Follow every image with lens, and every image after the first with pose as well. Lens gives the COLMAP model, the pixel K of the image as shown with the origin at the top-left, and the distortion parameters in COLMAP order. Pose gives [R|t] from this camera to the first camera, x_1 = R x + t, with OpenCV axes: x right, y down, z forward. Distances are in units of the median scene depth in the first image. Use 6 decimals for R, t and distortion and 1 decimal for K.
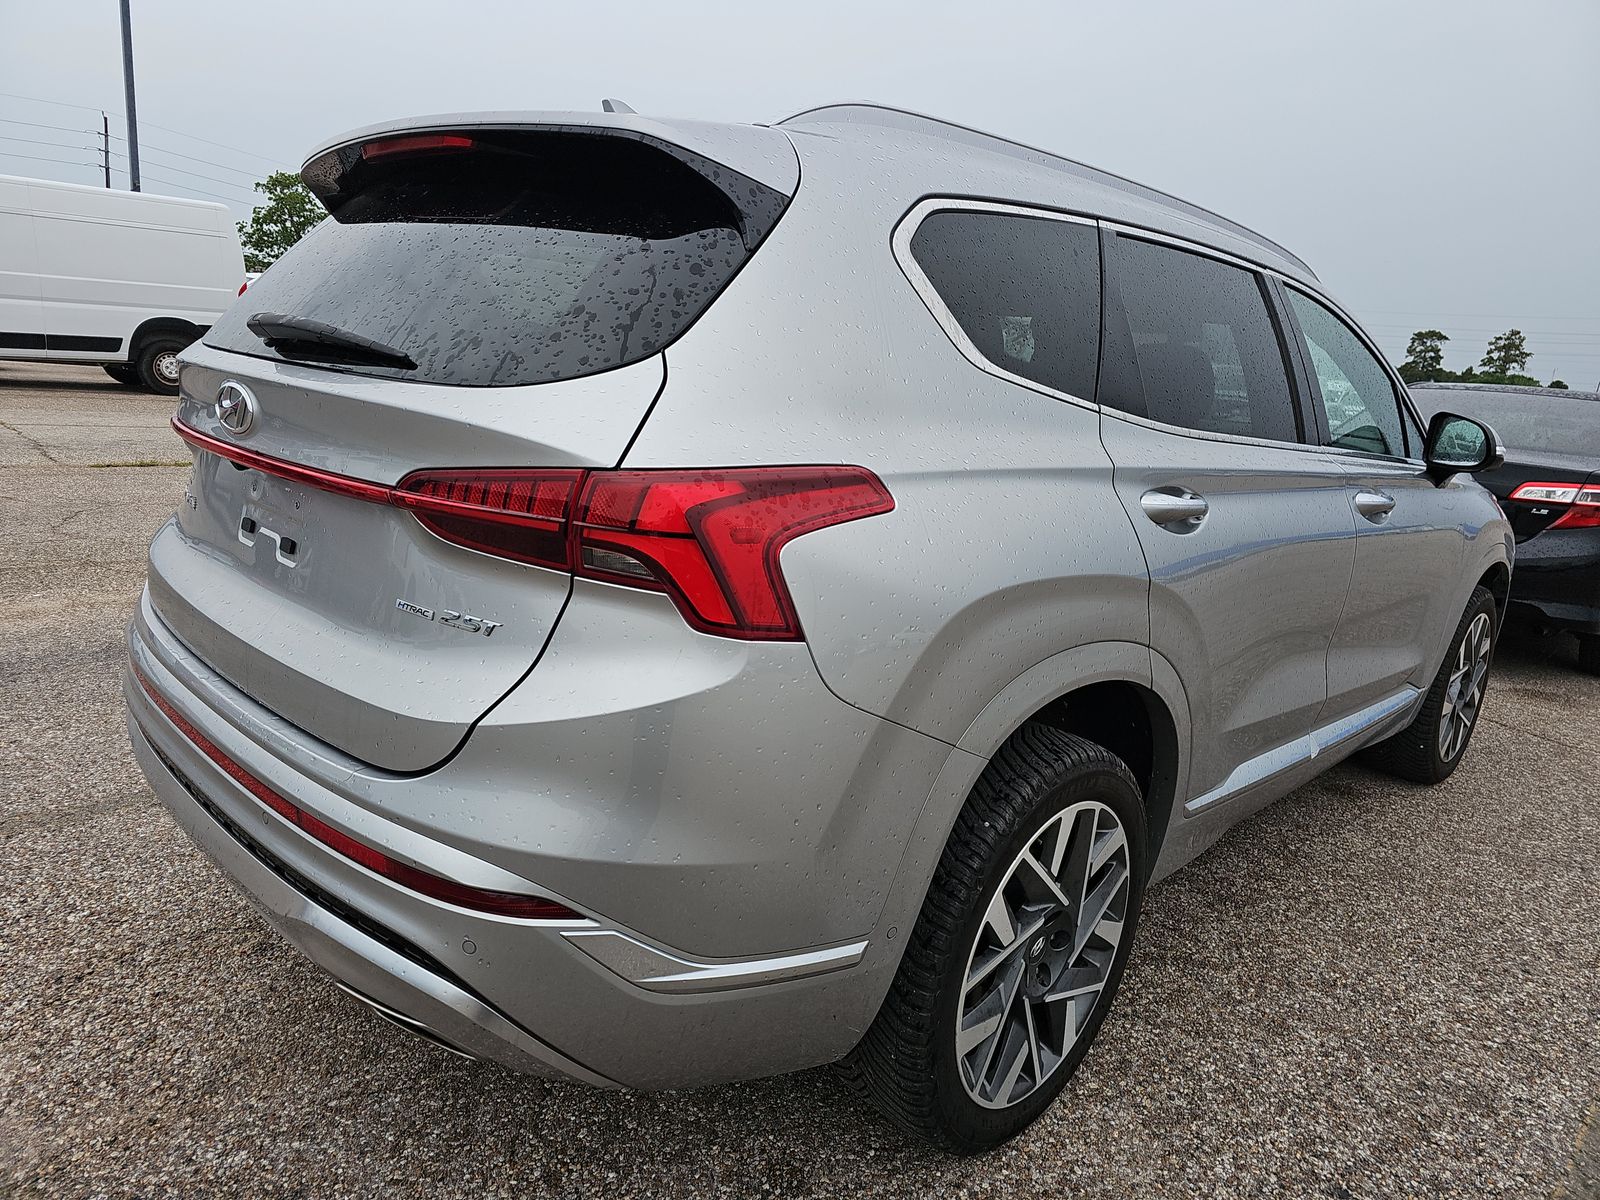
lens RADIAL K [[1066.7, 0, 800.0], [0, 1066.7, 600.0], [0, 0, 1]] dist [0.044488, 0.001380]
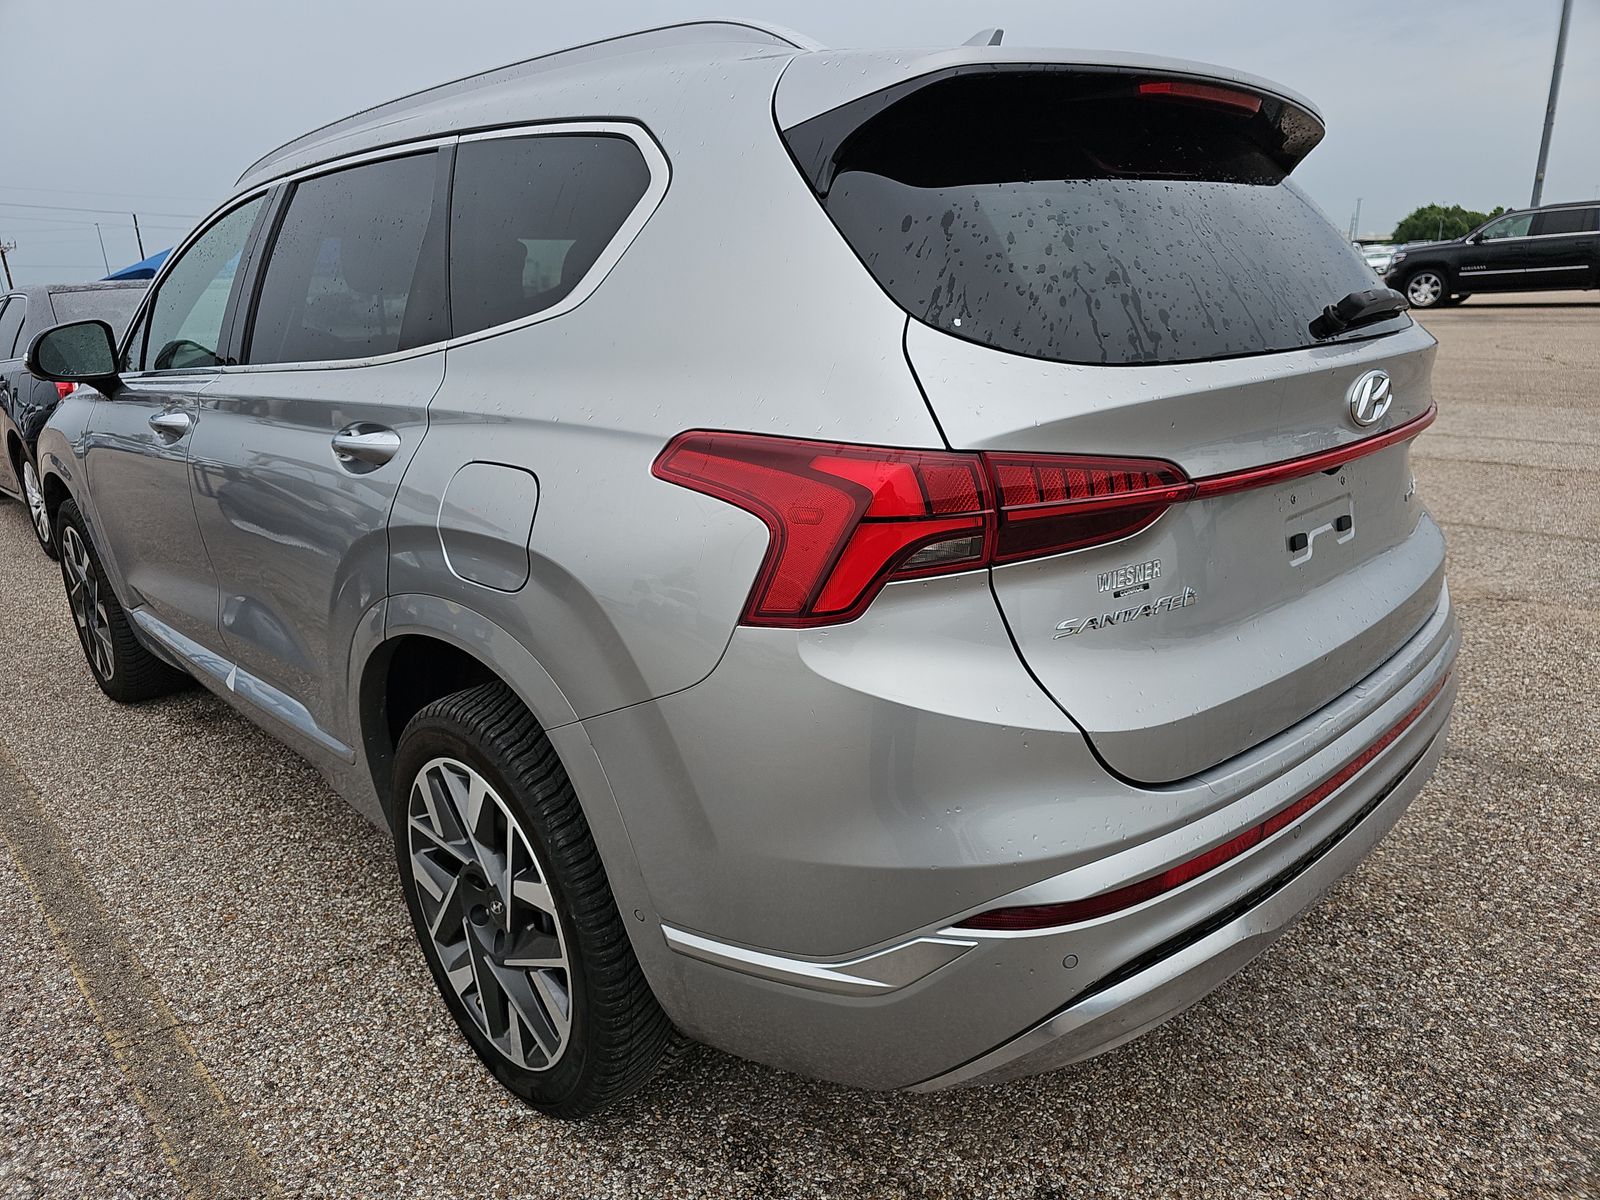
lens RADIAL K [[1066.7, 0, 800.0], [0, 1066.7, 600.0], [0, 0, 1]] dist [0.044488, 0.001380]
pose [[0.006680, -0.376042, 0.926579, -1.373121], [0.253277, 0.897021, 0.362220, -0.457549], [-0.967371, 0.232262, 0.101235, 1.342122]]
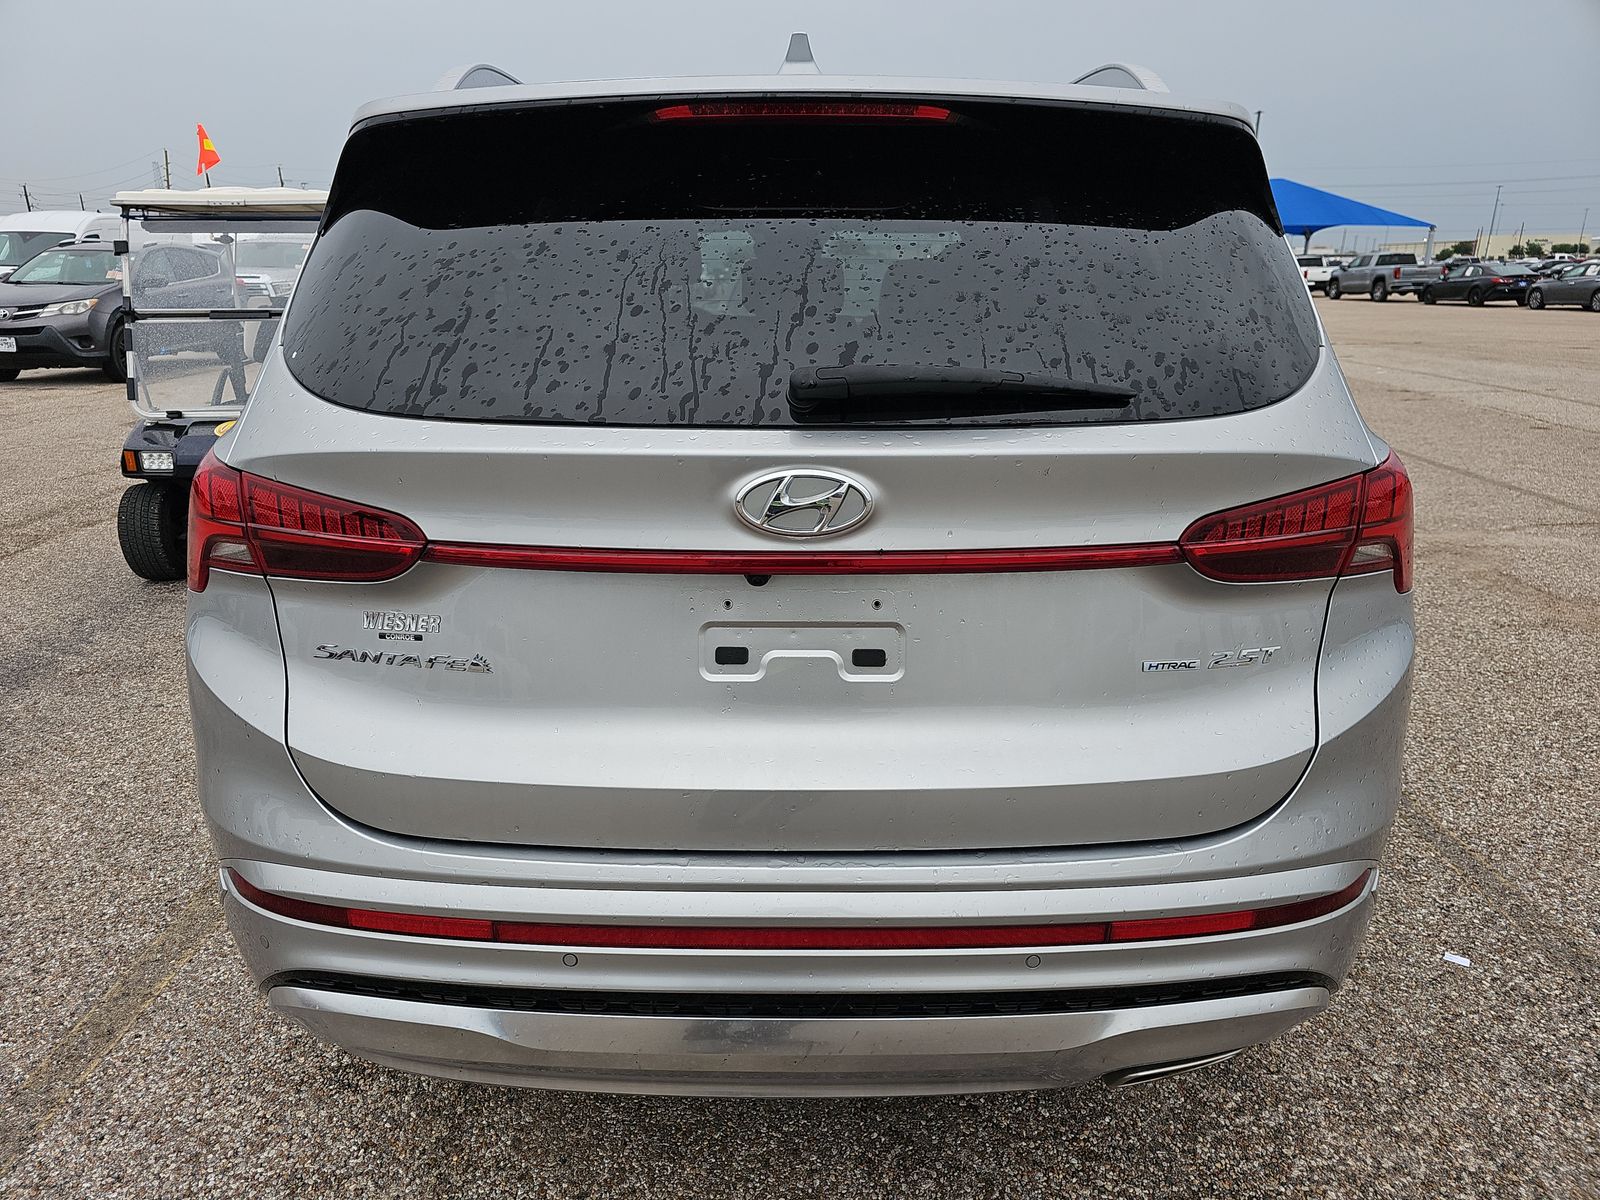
lens RADIAL K [[1066.7, 0, 800.0], [0, 1066.7, 600.0], [0, 0, 1]] dist [0.044488, 0.001380]
pose [[0.703265, -0.303218, 0.643022, -0.951890], [0.221356, 0.952915, 0.207253, -0.250832], [-0.675588, -0.003417, 0.737271, 0.440184]]
